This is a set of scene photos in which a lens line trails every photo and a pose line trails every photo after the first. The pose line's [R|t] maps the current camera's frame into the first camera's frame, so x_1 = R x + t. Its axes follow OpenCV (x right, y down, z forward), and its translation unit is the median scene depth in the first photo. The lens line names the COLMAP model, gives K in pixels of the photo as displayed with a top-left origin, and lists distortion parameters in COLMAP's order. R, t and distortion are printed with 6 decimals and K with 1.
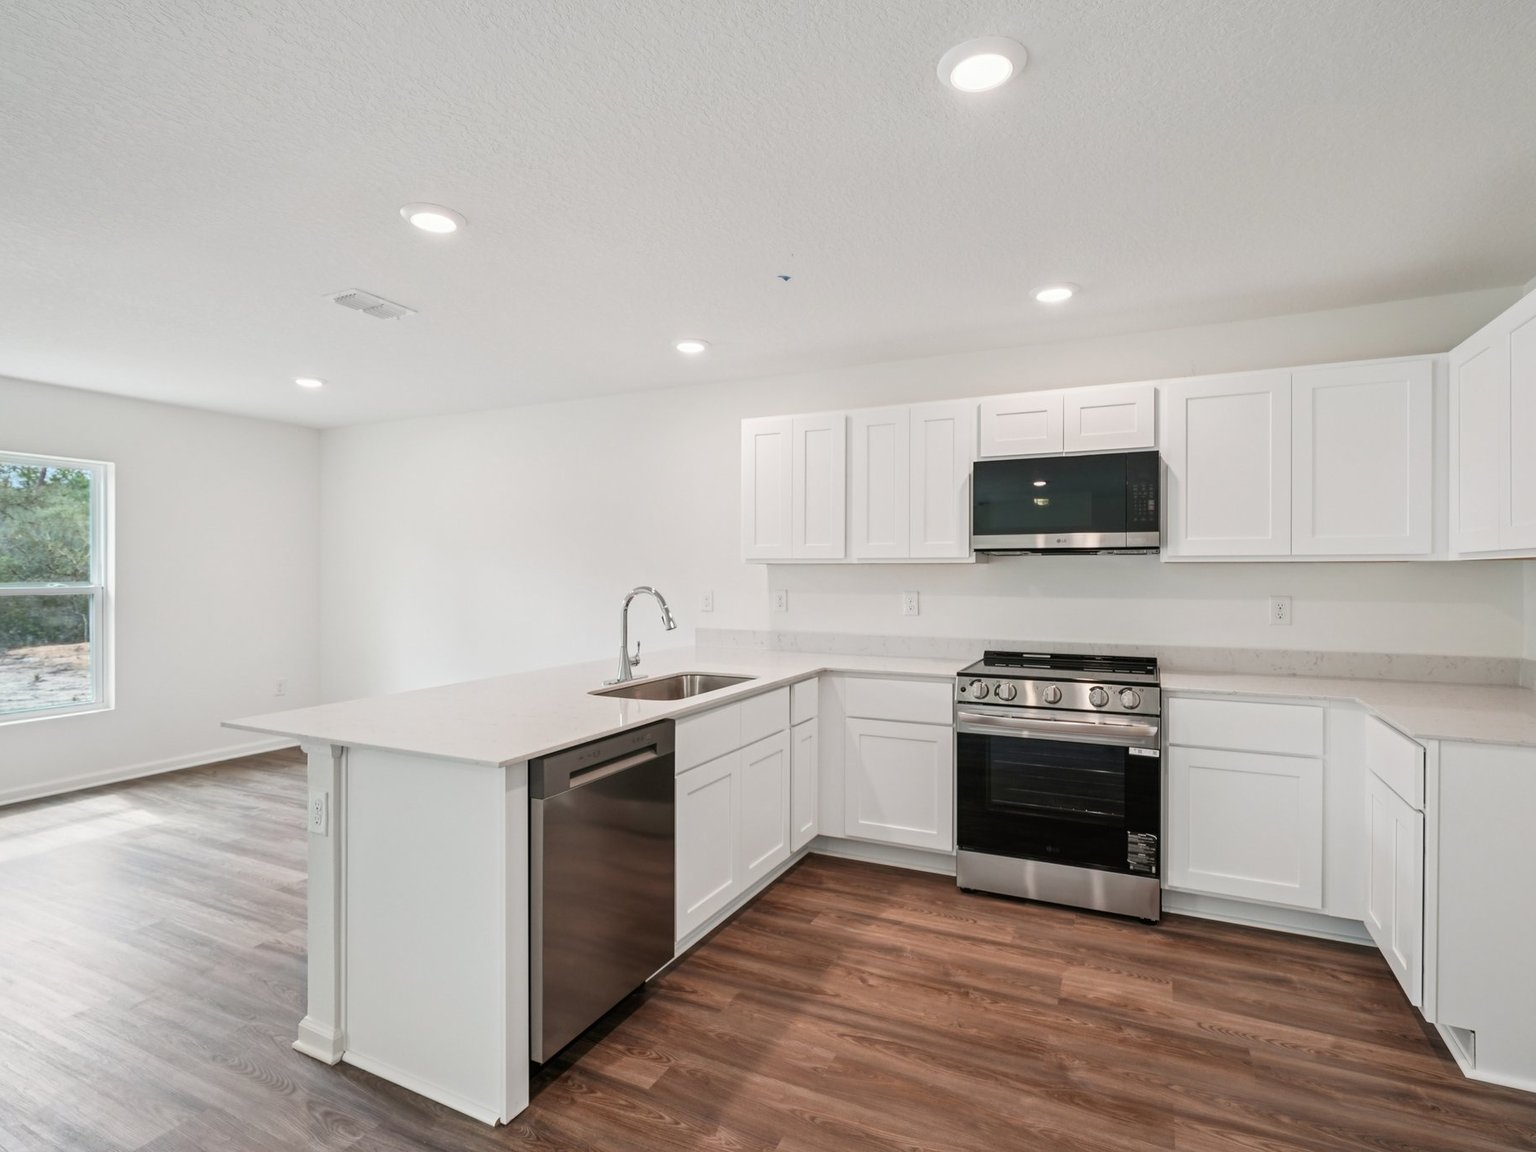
lens RADIAL K [[785.5, 0, 768.0], [0, 785.5, 576.0], [0, 0, 1]] dist [-0.006103, 0.000127]
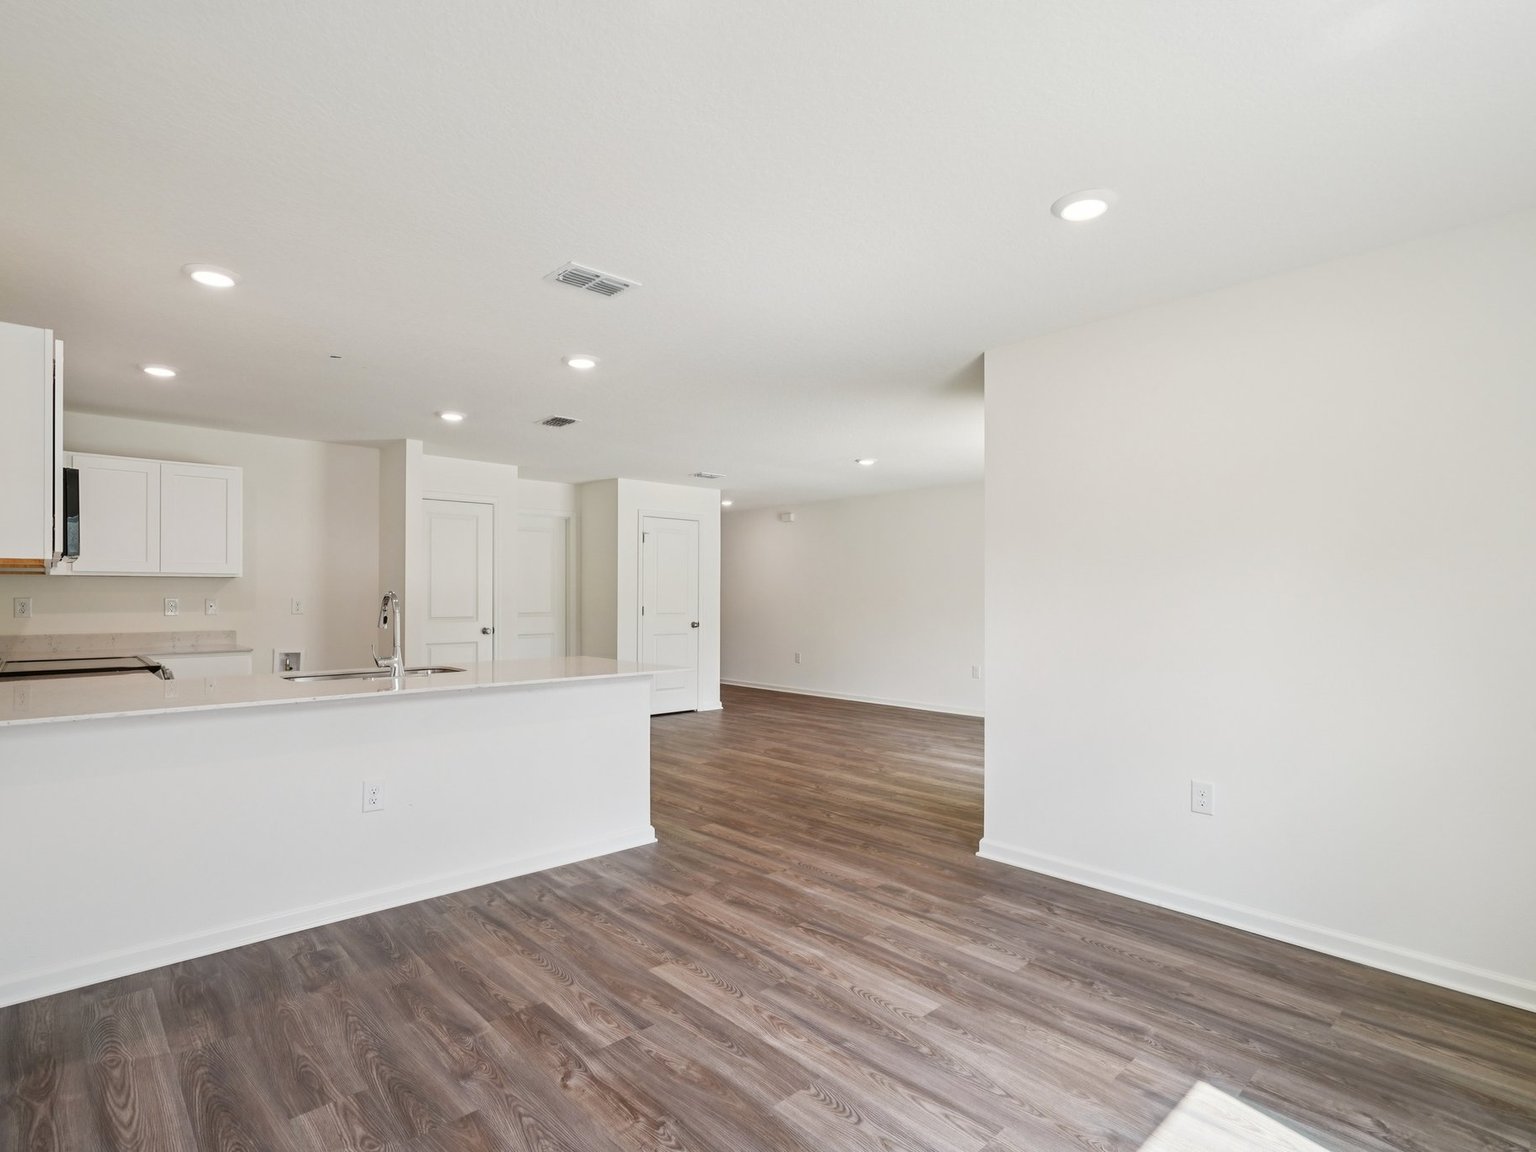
lens RADIAL K [[783.2, 0, 764.0], [0, 783.2, 584.1], [0, 0, 1]] dist [-0.004517, 0.001145]
pose [[-0.931528, 0.002523, 0.363662, -0.947293], [-0.000019, 0.999976, -0.006987, 0.009501], [-0.363671, -0.006516, -0.931505, 1.645291]]
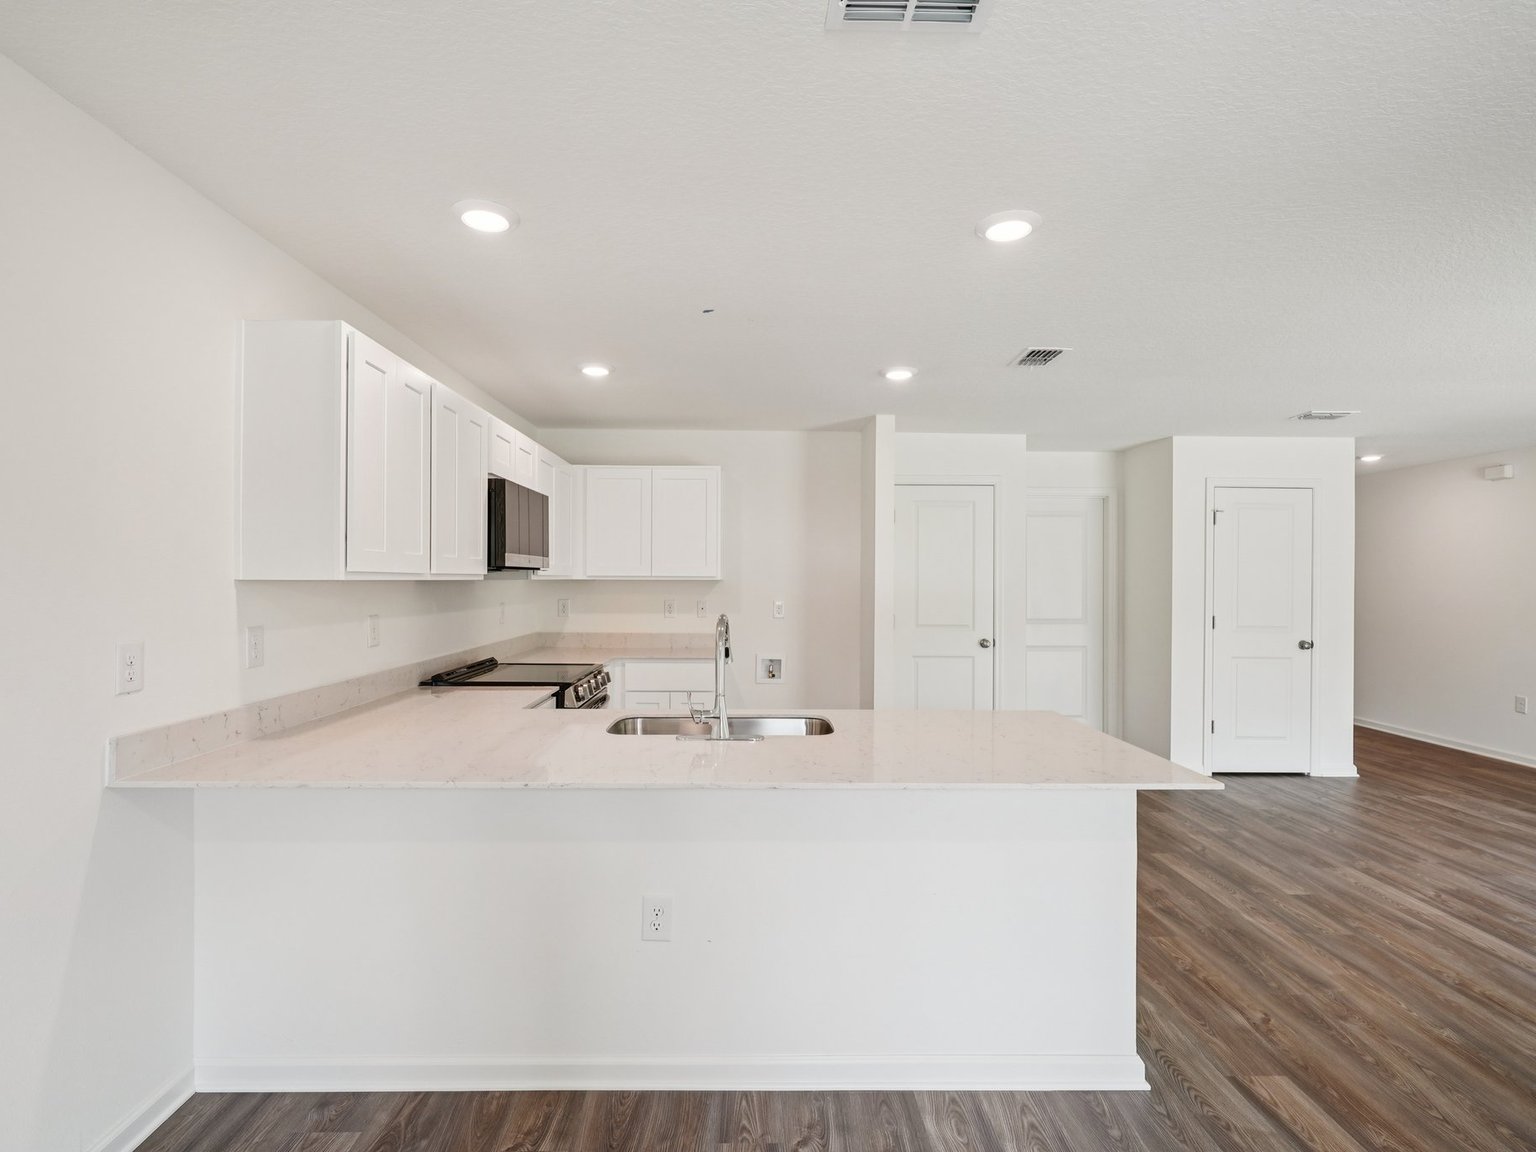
lens RADIAL K [[781.7, 0, 766.7], [0, 781.7, 577.3], [0, 0, 1]] dist [-0.005632, 0.002327]
pose [[-0.454003, -0.001378, 0.890999, -0.789343], [-0.000640, 0.999999, 0.001221, -0.022305], [-0.891000, -0.000016, -0.454004, 1.173734]]
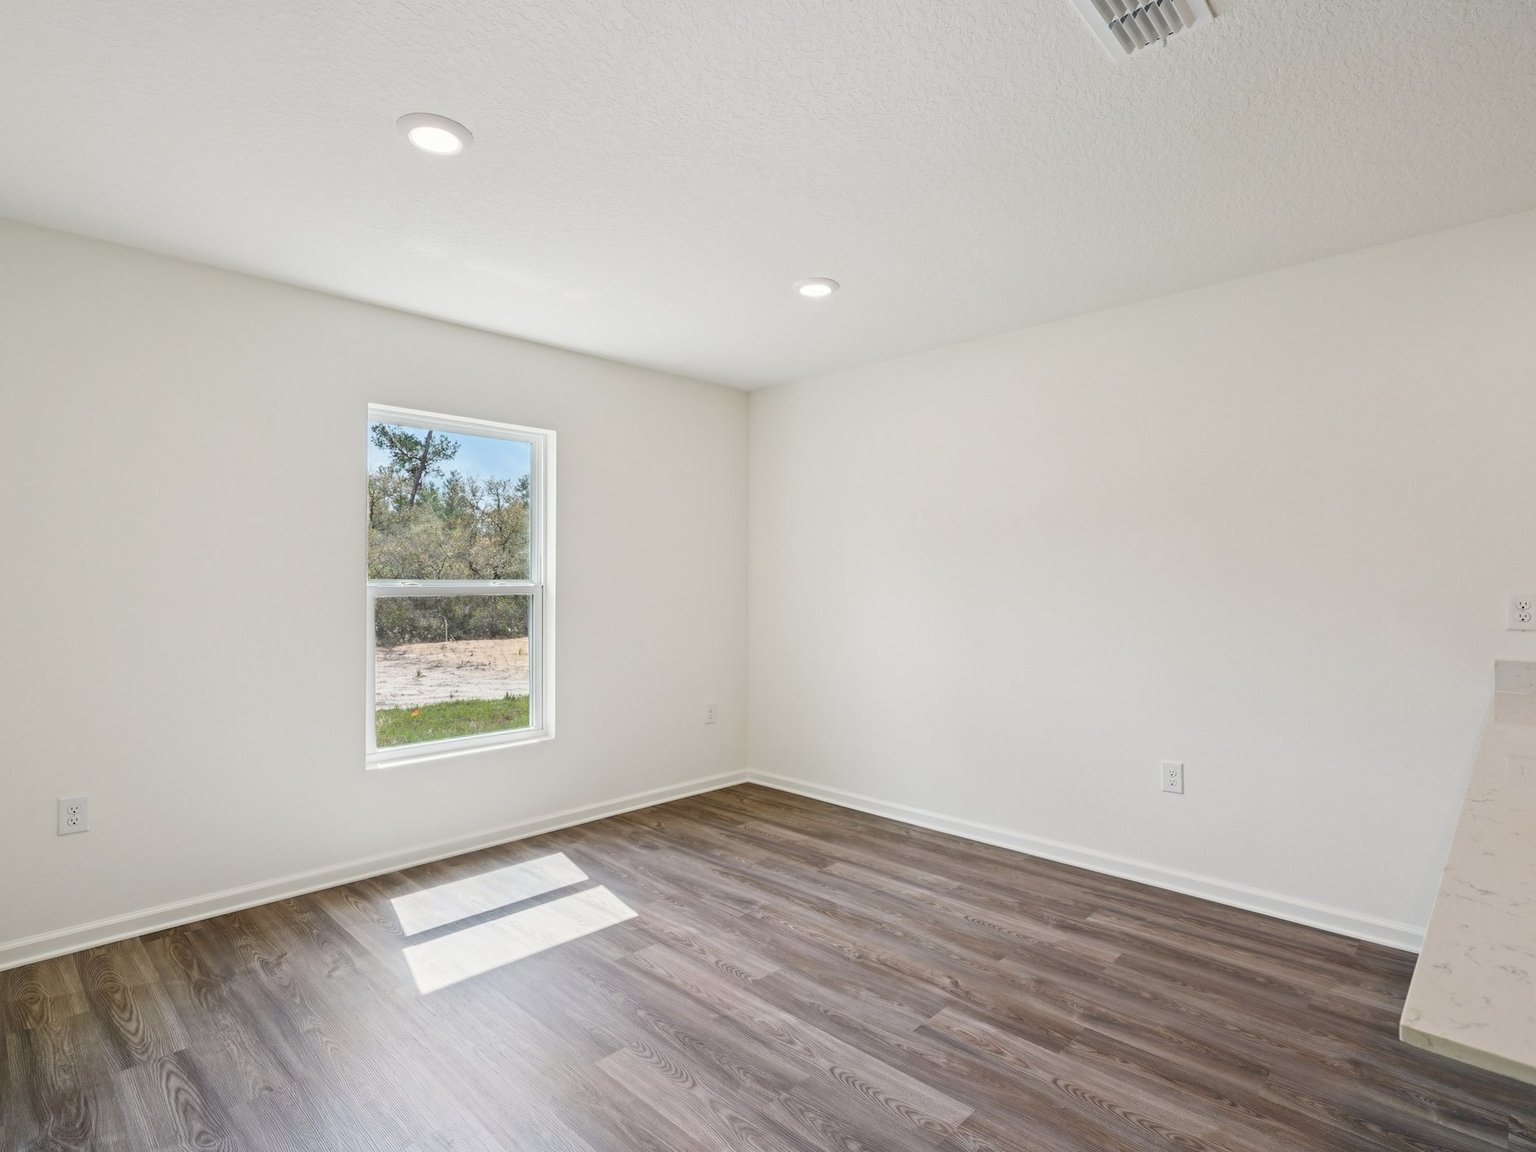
lens RADIAL K [[783.2, 0, 764.0], [0, 783.2, 584.1], [0, 0, 1]] dist [-0.004517, 0.001145]
pose [[0.949477, 0.000526, -0.313836, -0.538249], [-0.001065, 0.999998, -0.001548, 0.017850], [0.313834, 0.001804, 0.949476, 0.430557]]
